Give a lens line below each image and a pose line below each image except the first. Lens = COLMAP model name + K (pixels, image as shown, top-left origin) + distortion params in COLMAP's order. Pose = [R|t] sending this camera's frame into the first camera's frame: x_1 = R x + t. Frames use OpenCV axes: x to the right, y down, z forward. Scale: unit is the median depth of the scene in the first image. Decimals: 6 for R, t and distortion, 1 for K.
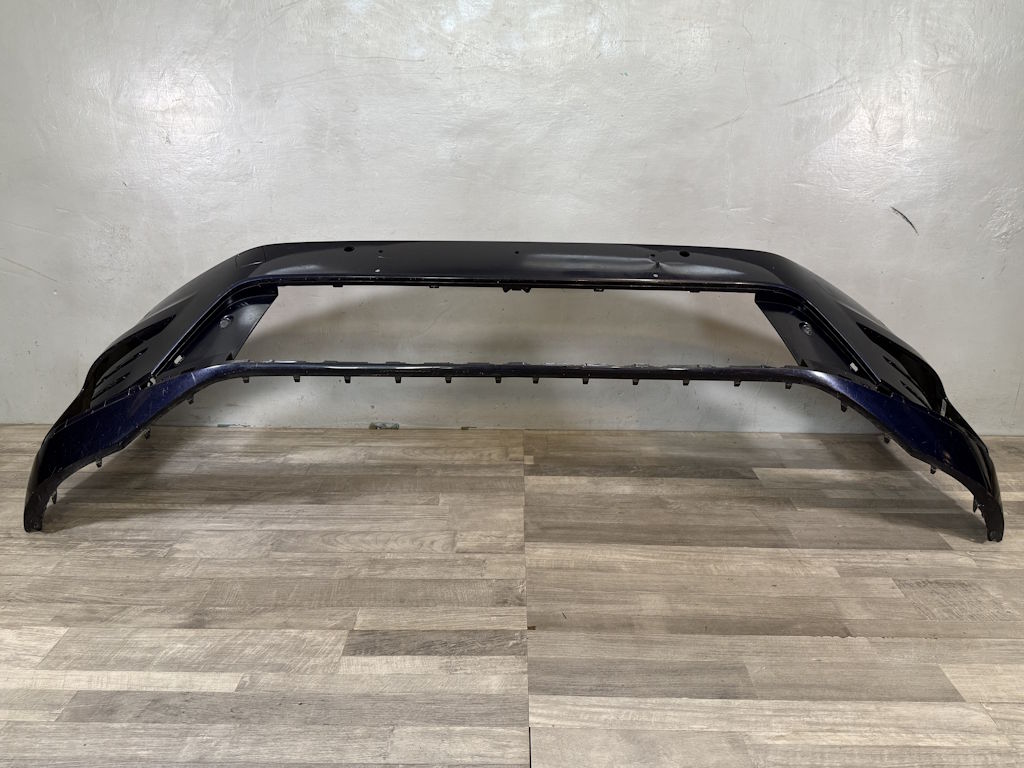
lens RADIAL K [[761.8, 0, 501.0], [0, 761.8, 388.5], [0, 0, 1]] dist [-0.010488, -0.015442]
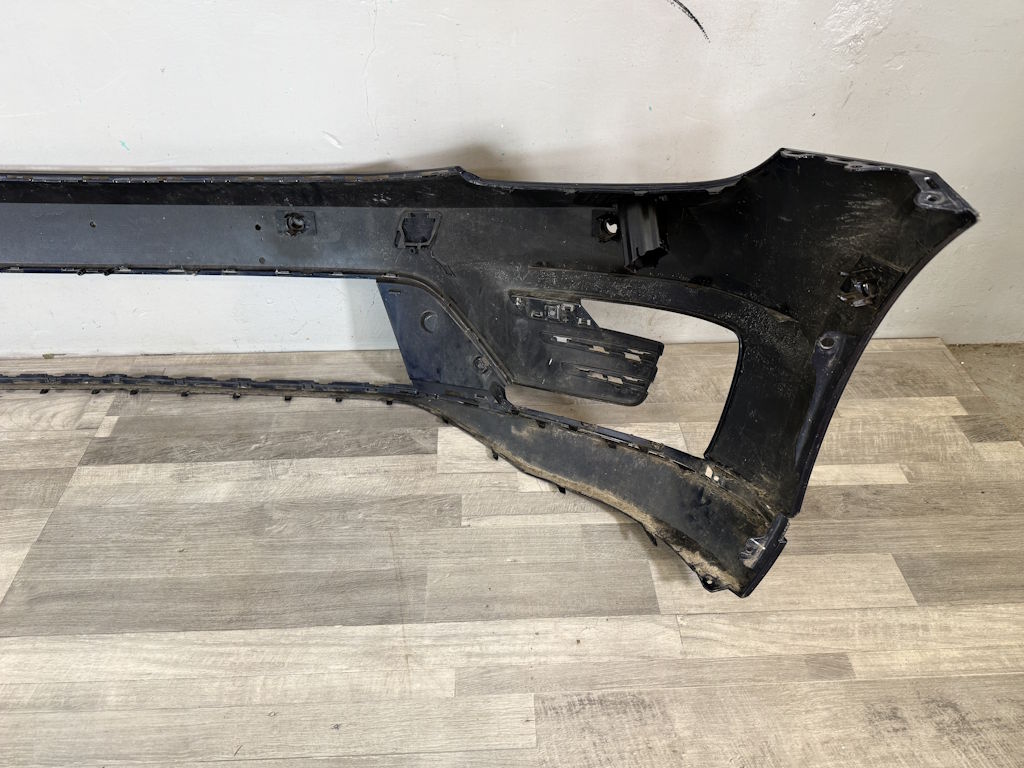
lens RADIAL K [[761.8, 0, 482.7], [0, 761.8, 395.0], [0, 0, 1]] dist [-0.010488, -0.015442]
pose [[0.997810, -0.044993, 0.048476, 0.417871], [0.026384, 0.942892, 0.332051, -0.183772], [-0.060647, -0.330045, 0.942015, 0.447427]]
